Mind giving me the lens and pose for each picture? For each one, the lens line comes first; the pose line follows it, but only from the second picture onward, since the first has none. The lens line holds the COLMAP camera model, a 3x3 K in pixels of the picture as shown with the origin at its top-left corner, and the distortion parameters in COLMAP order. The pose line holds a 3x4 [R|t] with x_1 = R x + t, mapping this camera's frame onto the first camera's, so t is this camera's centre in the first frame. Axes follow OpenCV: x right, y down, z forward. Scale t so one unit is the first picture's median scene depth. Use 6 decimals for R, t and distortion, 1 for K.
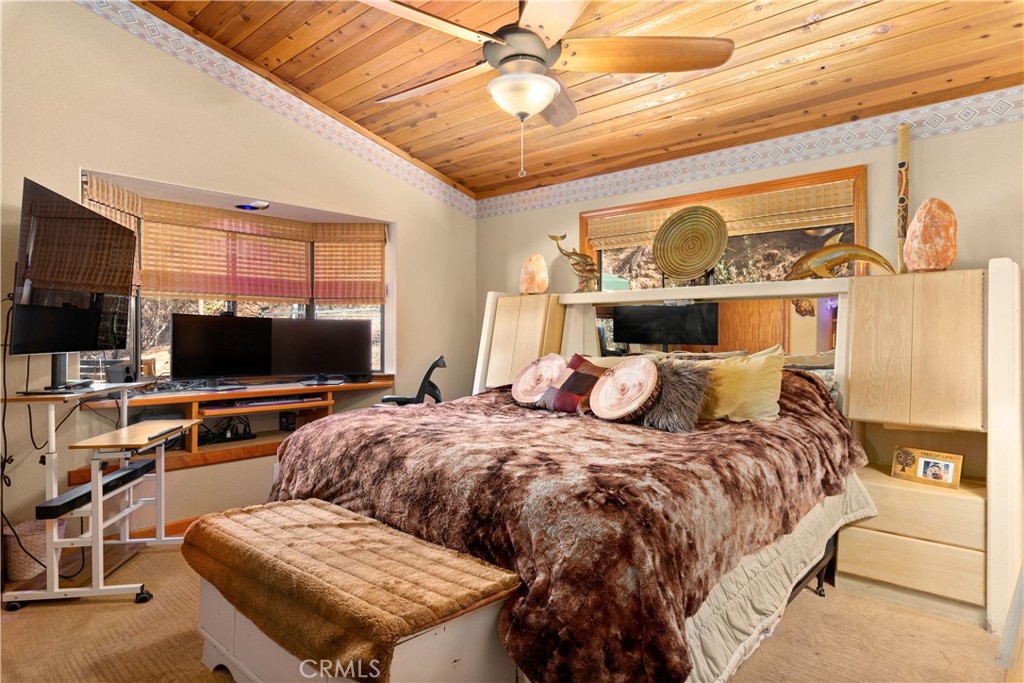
lens RADIAL K [[603.5, 0, 512.0], [0, 603.5, 341.5], [0, 0, 1]] dist [-0.004054, -0.000207]
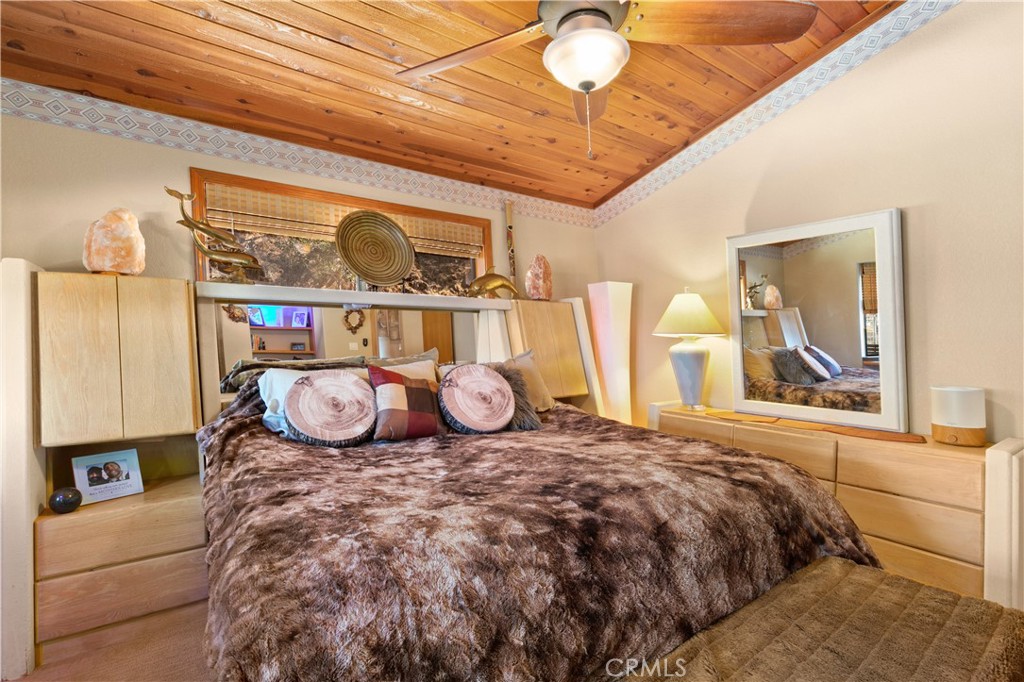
lens RADIAL K [[479.7, 0, 512.0], [0, 479.7, 341.0], [0, 0, 1]] dist [0.002548, 0.000140]
pose [[0.189321, -0.005093, 0.981902, -0.459189], [0.013340, 0.999908, 0.002615, -0.009603], [-0.981825, 0.012604, 0.189371, 0.664209]]
